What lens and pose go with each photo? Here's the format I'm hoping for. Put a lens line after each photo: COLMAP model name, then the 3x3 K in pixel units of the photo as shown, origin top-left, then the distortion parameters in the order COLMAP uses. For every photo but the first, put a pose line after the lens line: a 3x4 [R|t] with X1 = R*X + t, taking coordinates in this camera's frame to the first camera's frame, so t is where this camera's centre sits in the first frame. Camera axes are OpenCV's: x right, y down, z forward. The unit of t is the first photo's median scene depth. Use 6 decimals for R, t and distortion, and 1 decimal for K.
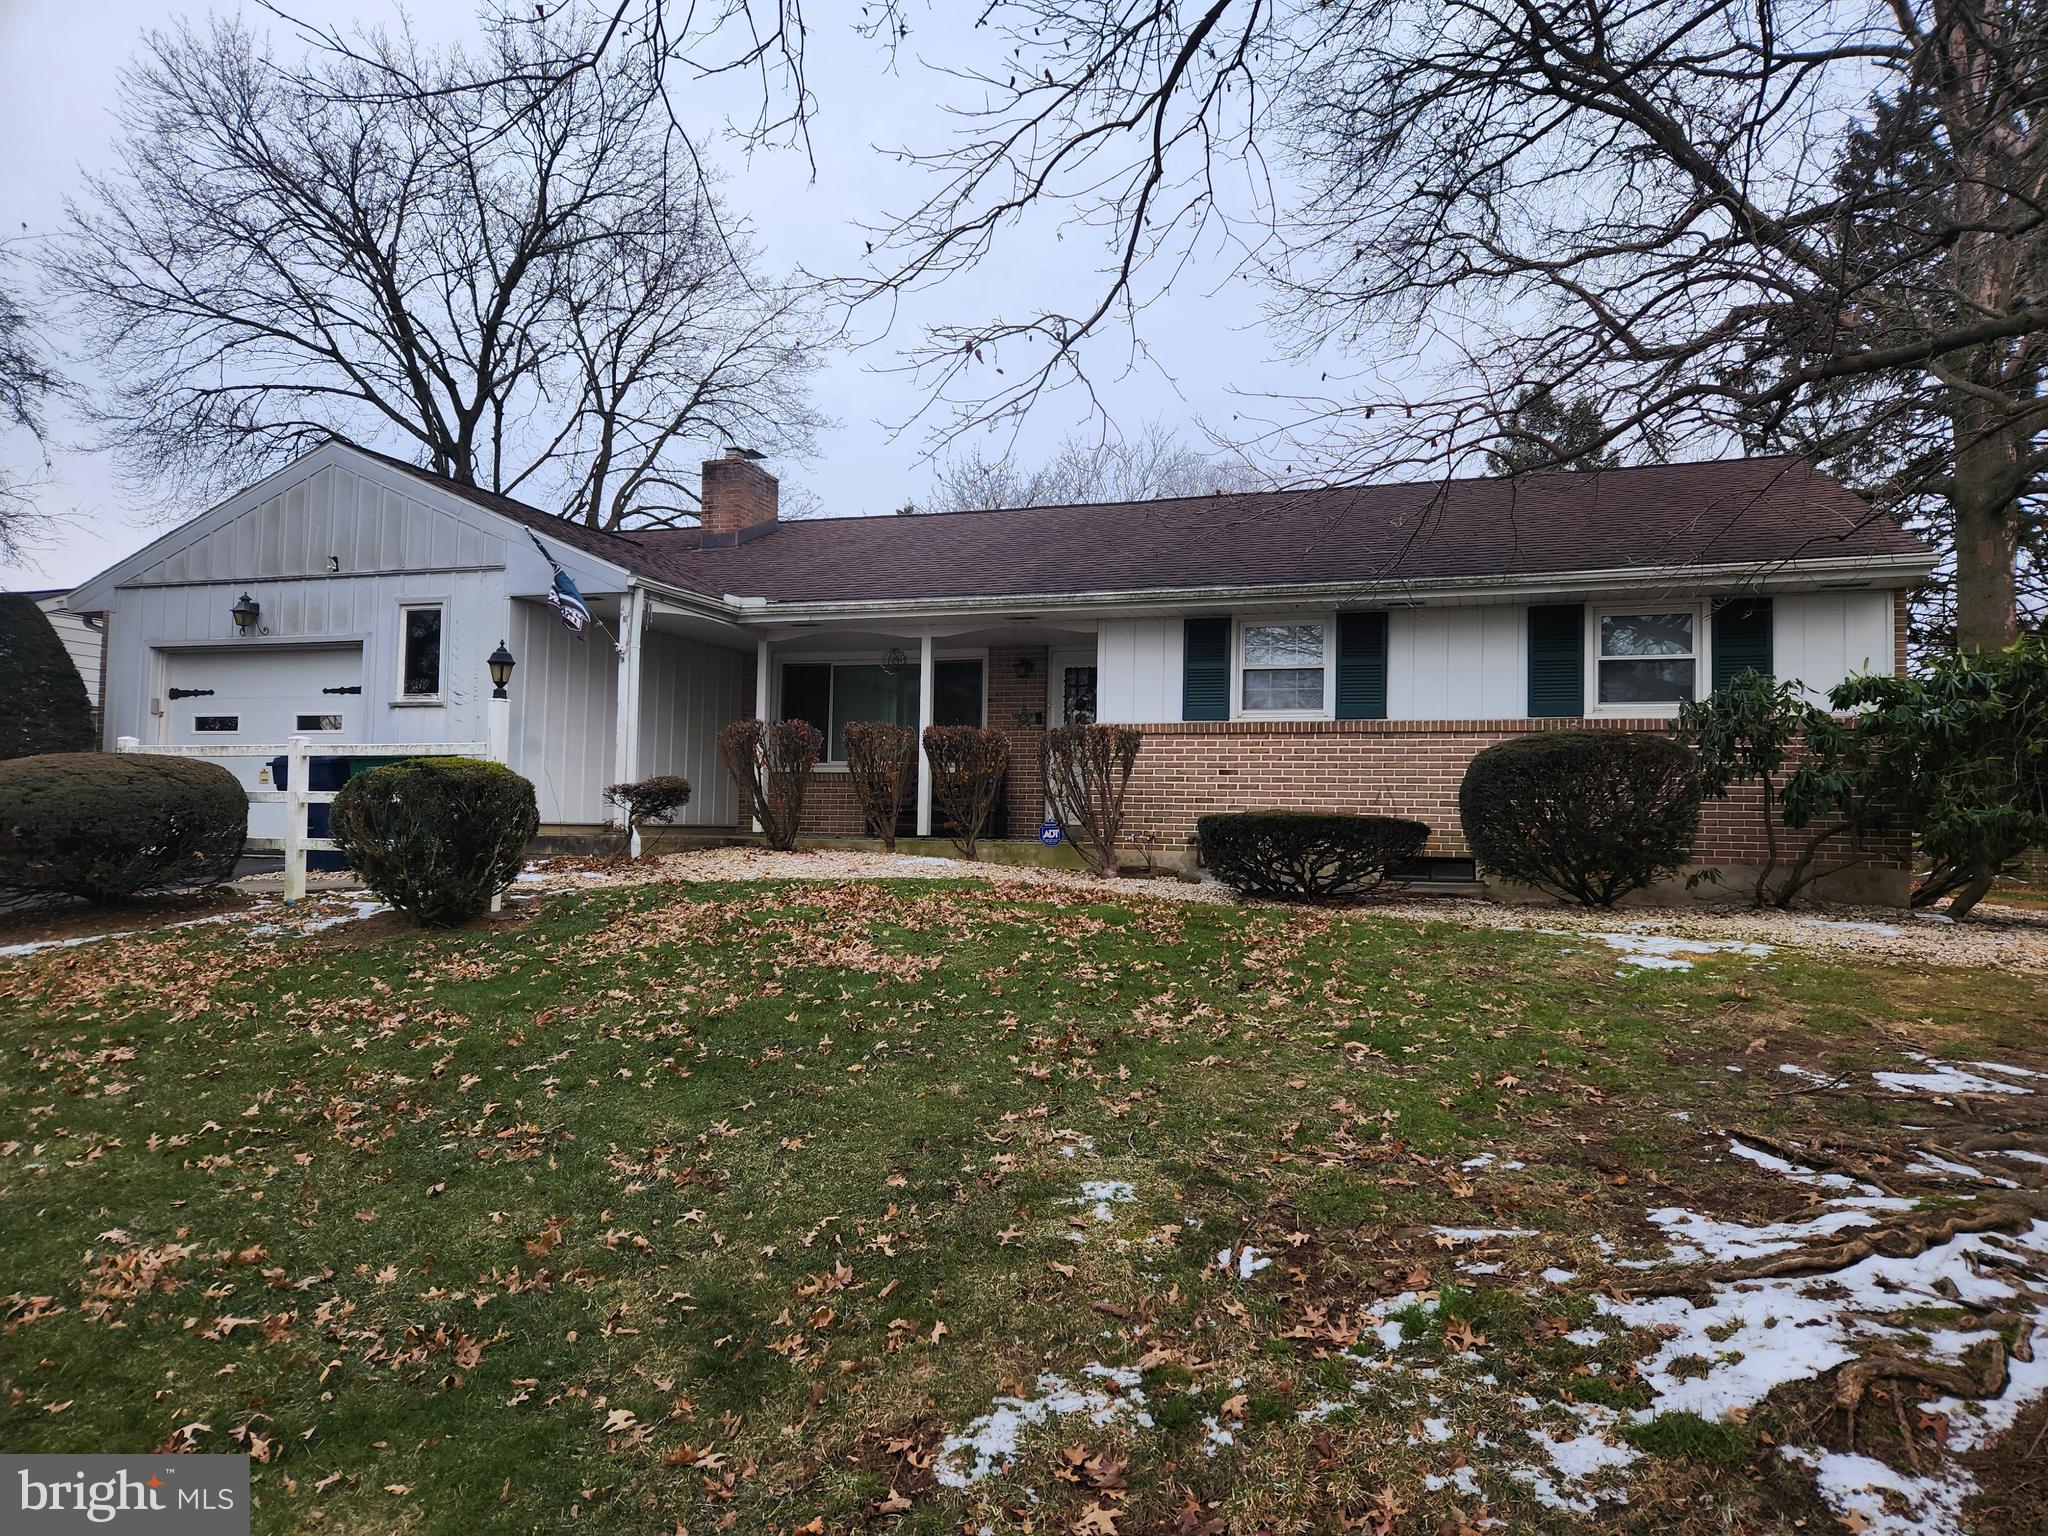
lens RADIAL K [[1350.4, 0, 1024.0], [0, 1350.4, 768.0], [0, 0, 1]] dist [0.059634, -0.044415]
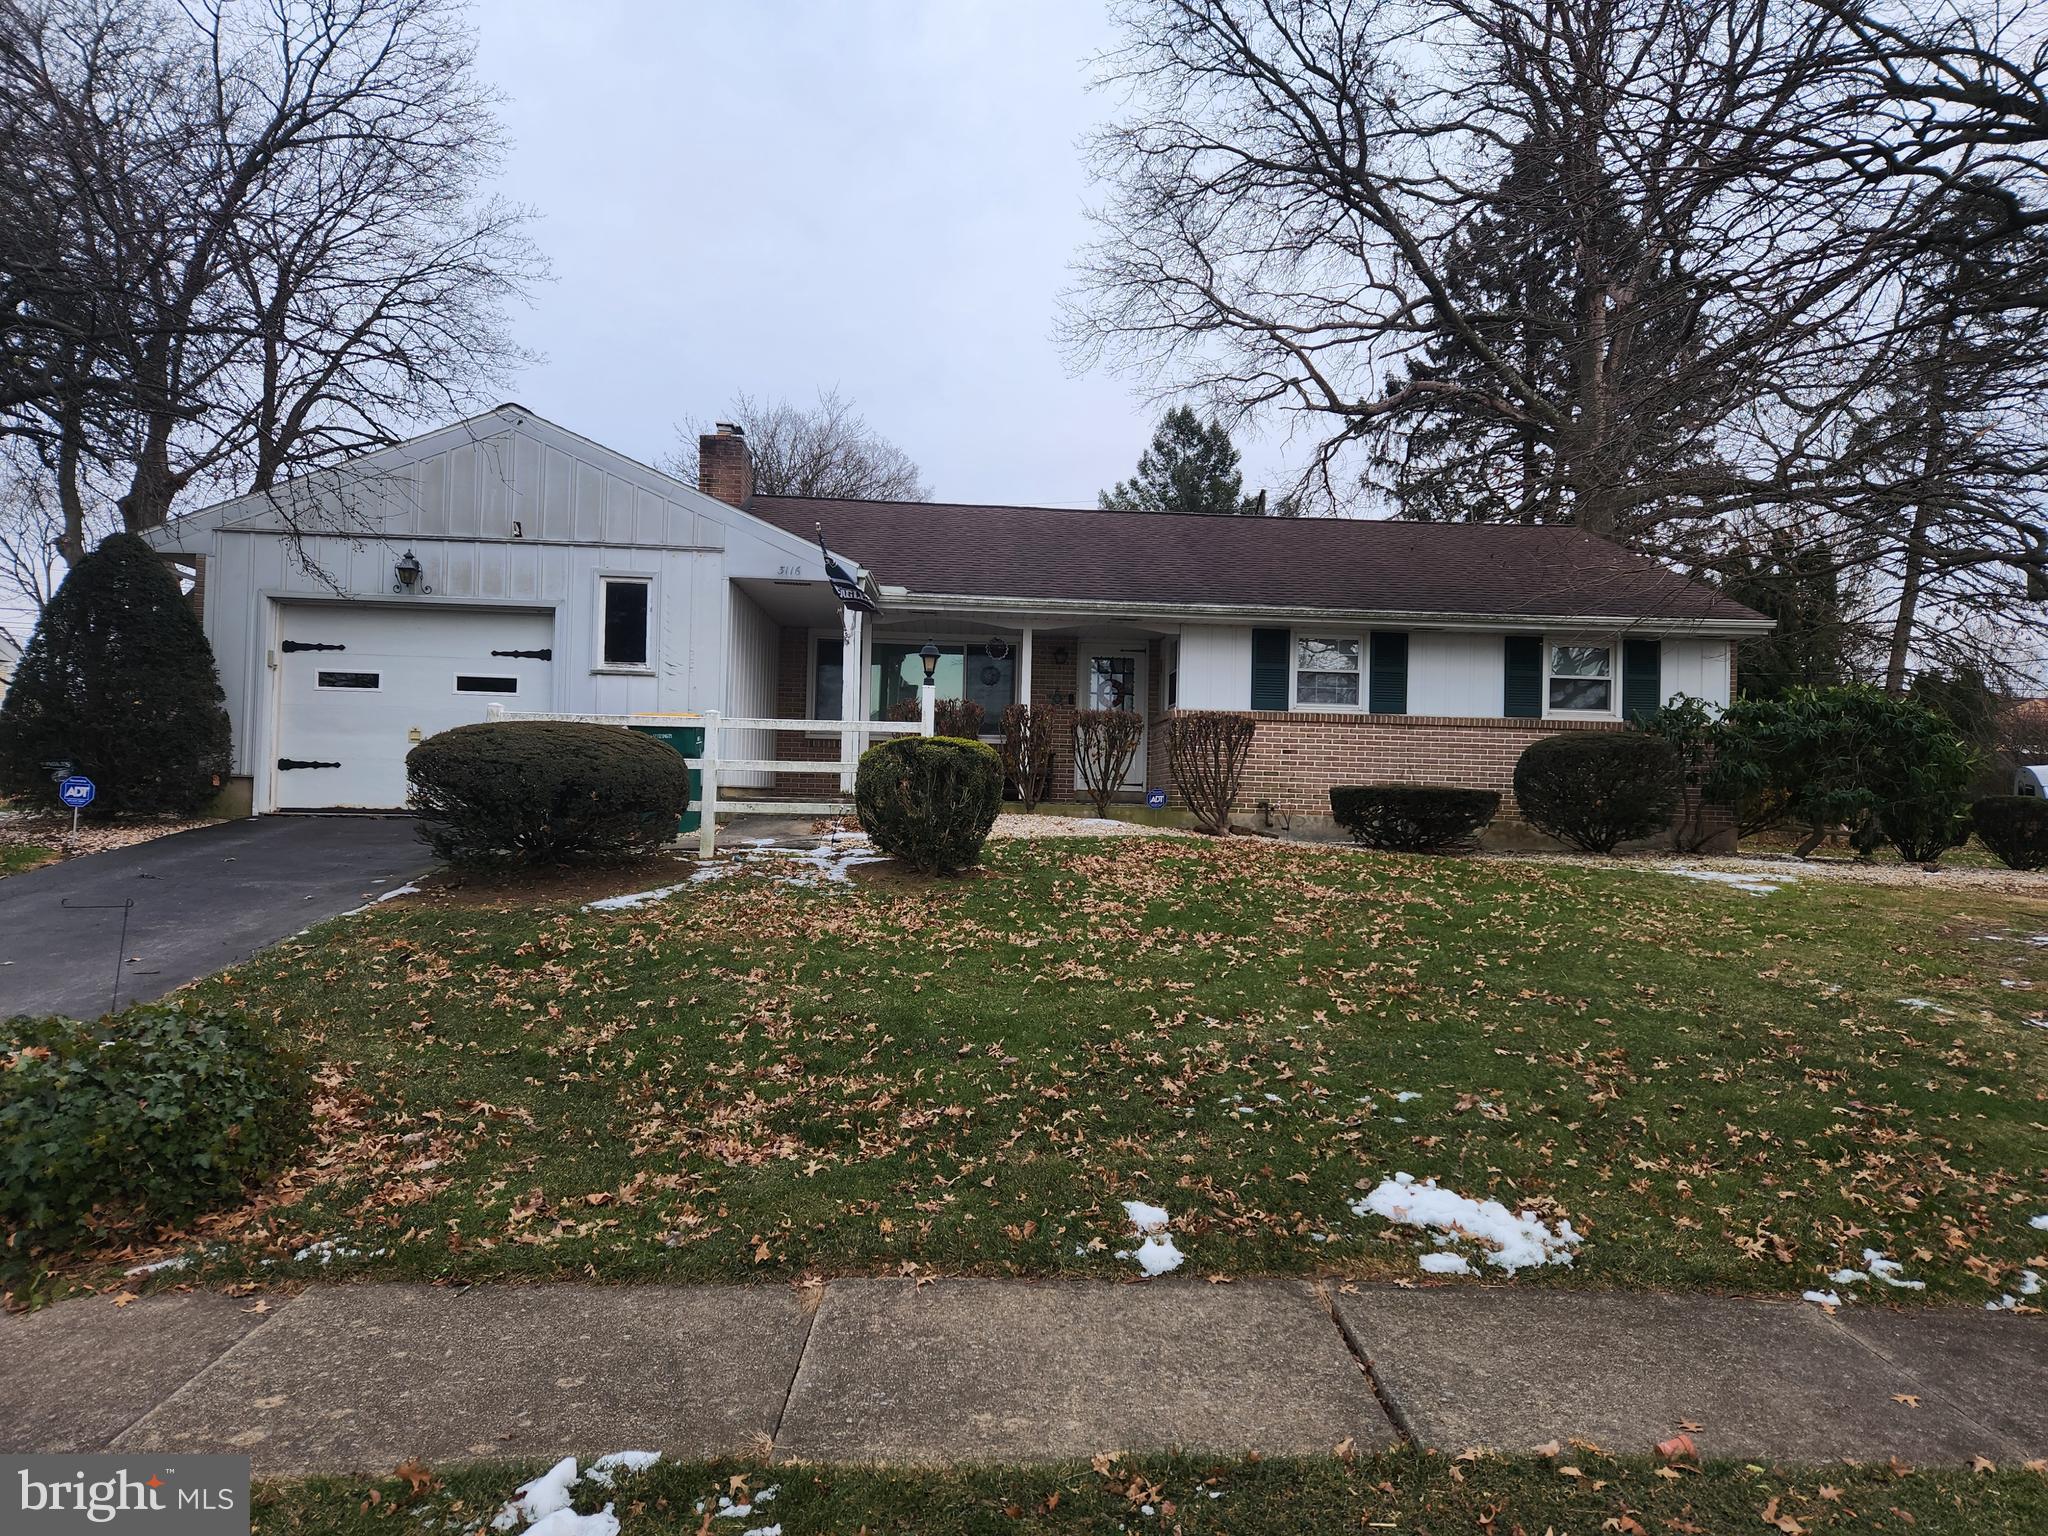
lens RADIAL K [[1350.4, 0, 1024.0], [0, 1350.4, 768.0], [0, 0, 1]] dist [0.059634, -0.044415]
pose [[0.926807, 0.013634, 0.375291, -0.543207], [-0.026693, 0.999205, 0.029620, -0.012277], [-0.374589, -0.037470, 0.926434, -0.087102]]
